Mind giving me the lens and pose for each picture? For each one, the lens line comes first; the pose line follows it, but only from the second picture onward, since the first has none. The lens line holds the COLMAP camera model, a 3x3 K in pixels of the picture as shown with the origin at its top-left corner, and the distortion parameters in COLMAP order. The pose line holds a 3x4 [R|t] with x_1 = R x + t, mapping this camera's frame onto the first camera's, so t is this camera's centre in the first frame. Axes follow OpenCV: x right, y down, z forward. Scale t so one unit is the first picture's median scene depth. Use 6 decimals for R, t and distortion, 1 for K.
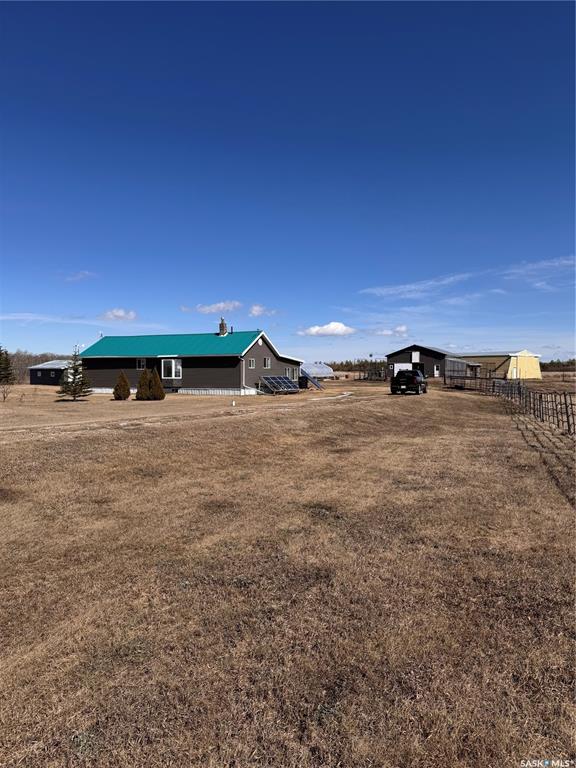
lens RADIAL K [[528.5, 0, 288.0], [0, 528.5, 384.0], [0, 0, 1]] dist [0.002637, -0.000273]
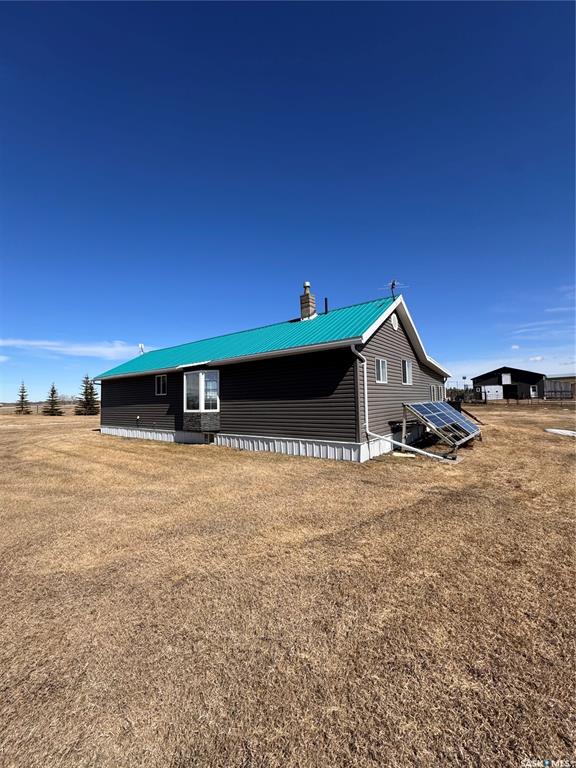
lens RADIAL K [[306.7, 0, 288.0], [0, 306.7, 382.9], [0, 0, 1]] dist [-0.004488, 0.000773]
pose [[0.977401, -0.034955, -0.208483, -0.082153], [0.019018, 0.996775, -0.077966, -0.013141], [0.210535, 0.072239, 0.974913, 0.711223]]
